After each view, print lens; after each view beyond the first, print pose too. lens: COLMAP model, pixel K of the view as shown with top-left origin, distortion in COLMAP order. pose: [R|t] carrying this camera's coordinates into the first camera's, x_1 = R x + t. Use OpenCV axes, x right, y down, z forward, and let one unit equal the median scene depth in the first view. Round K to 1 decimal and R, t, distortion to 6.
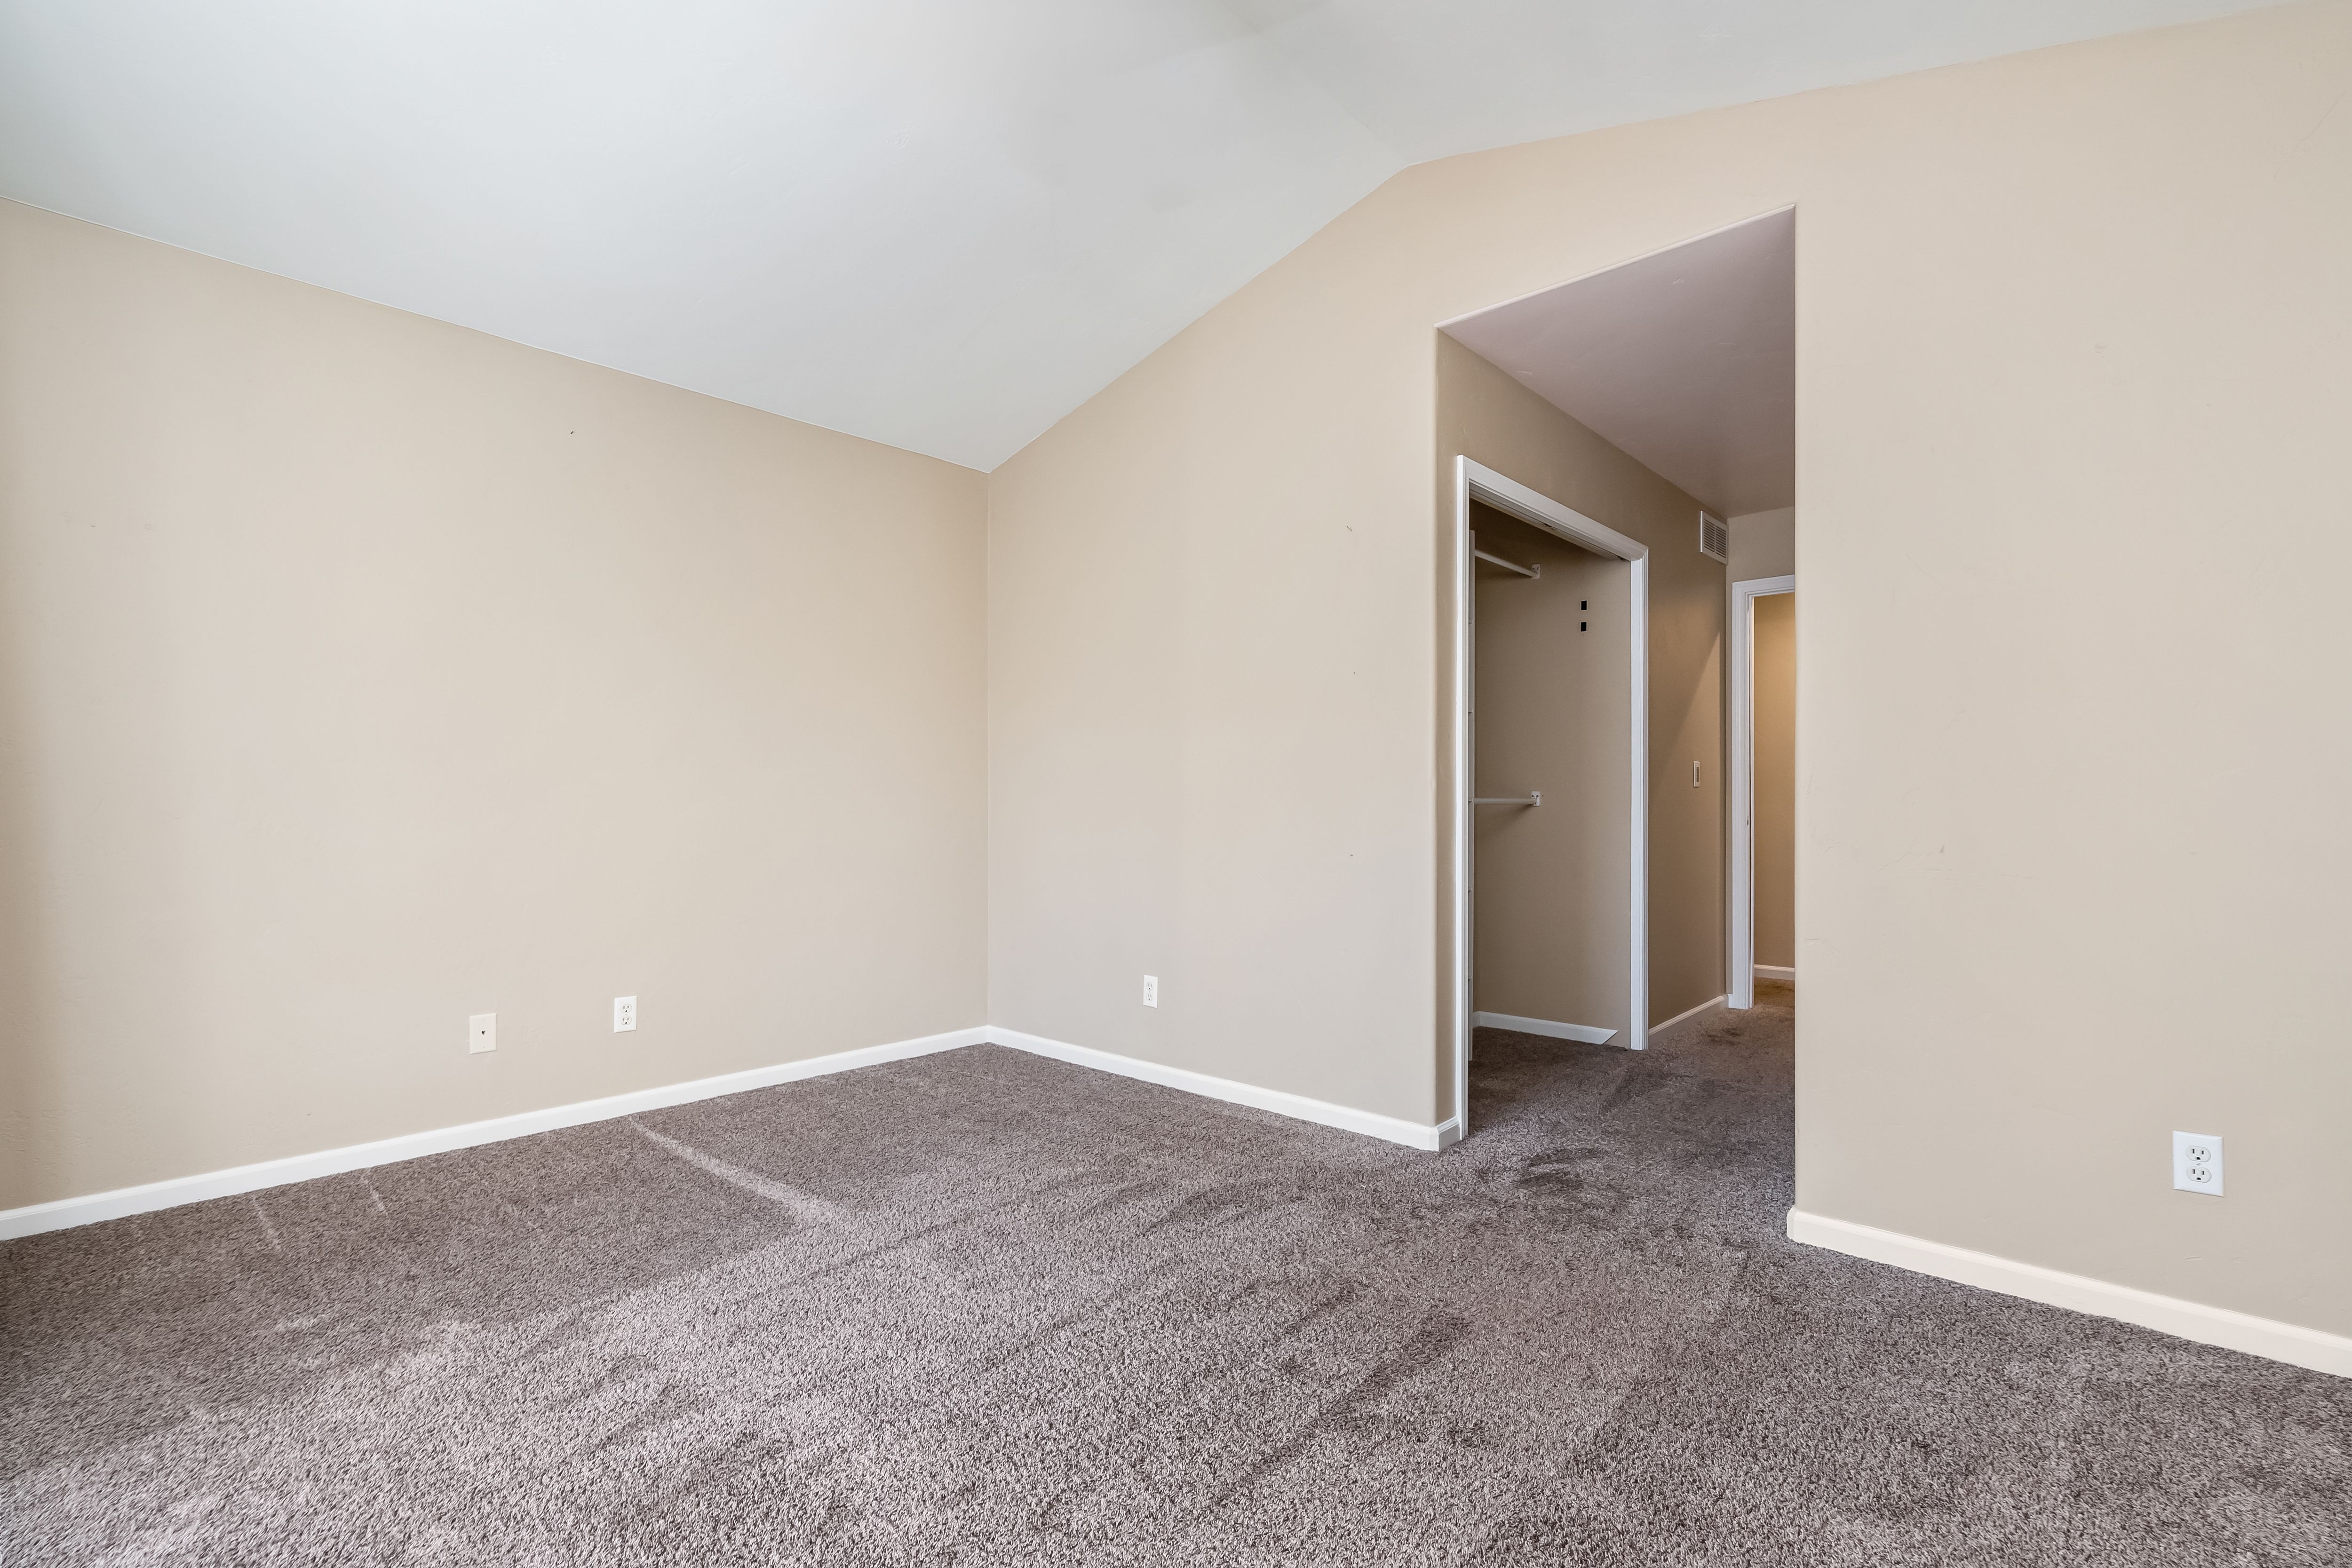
lens RADIAL K [[1090.6, 0, 1184.7], [0, 1090.6, 801.3], [0, 0, 1]] dist [-0.000983, 0.002687]
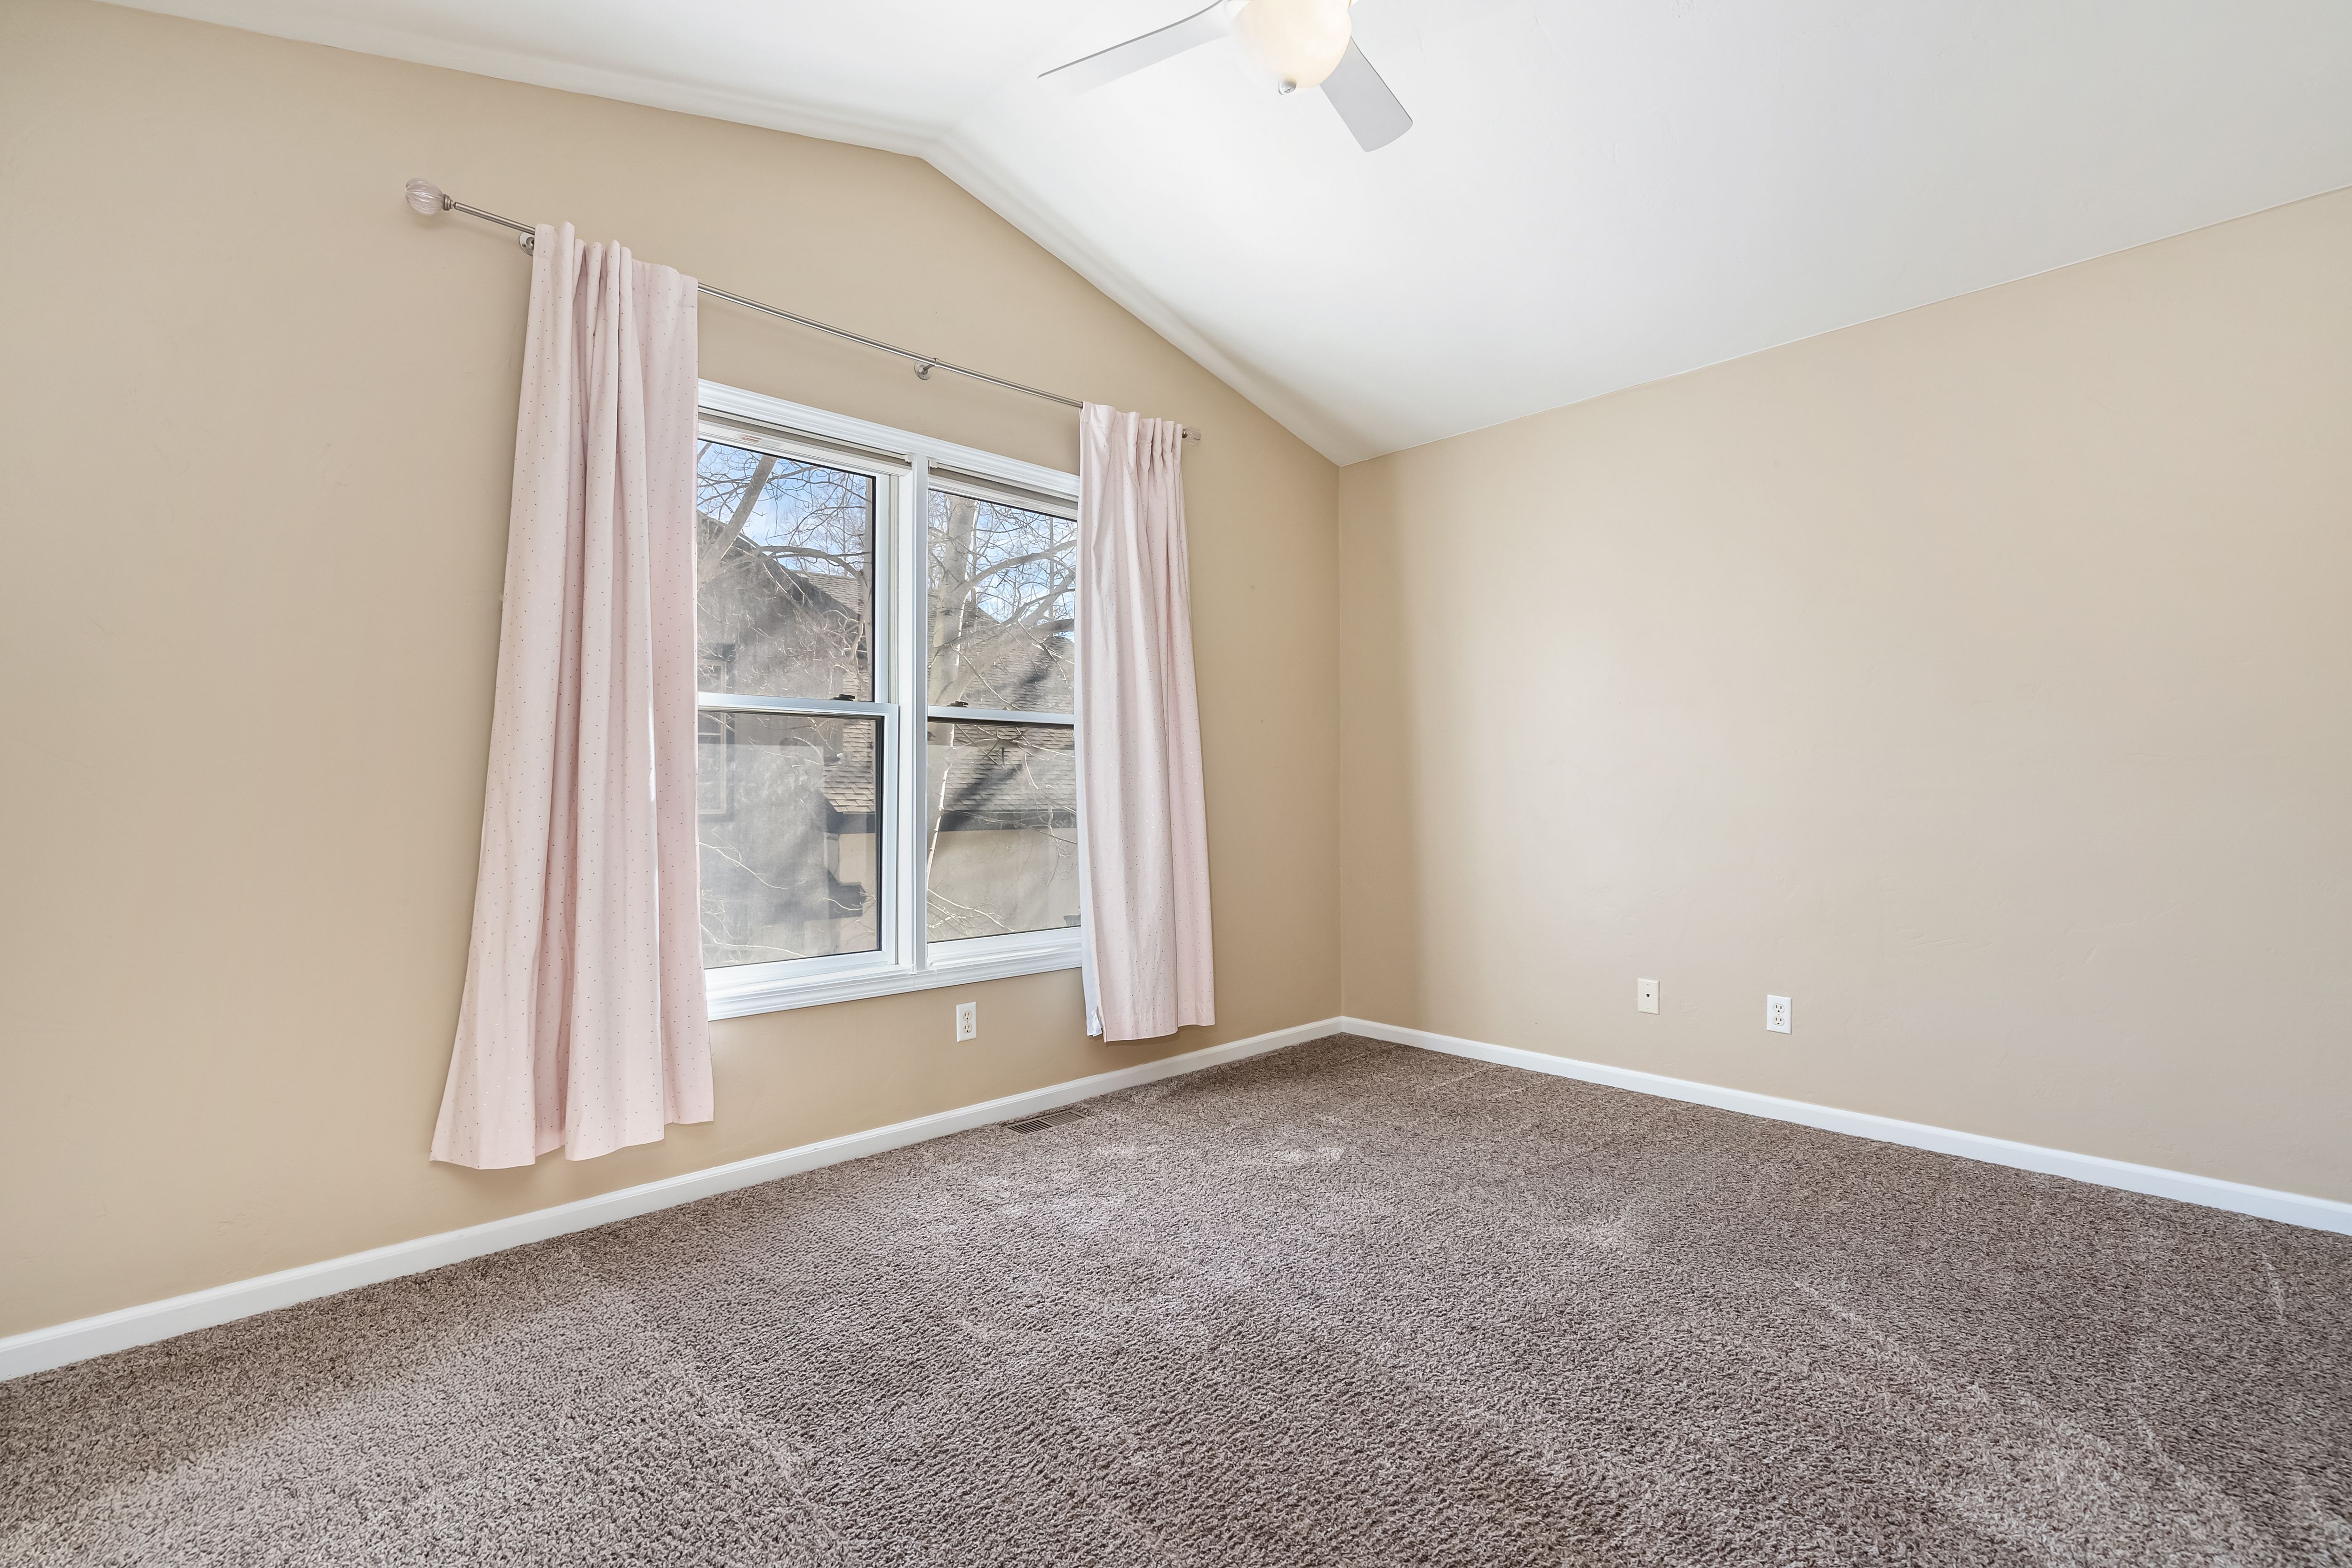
lens RADIAL K [[1090.6, 0, 1185.3], [0, 1090.6, 773.6], [0, 0, 1]] dist [-0.000983, 0.002687]
pose [[-0.083775, -0.019946, -0.996285, 0.501929], [0.000287, 0.999799, -0.020041, 0.003414], [0.996485, -0.001965, -0.083753, 0.577674]]
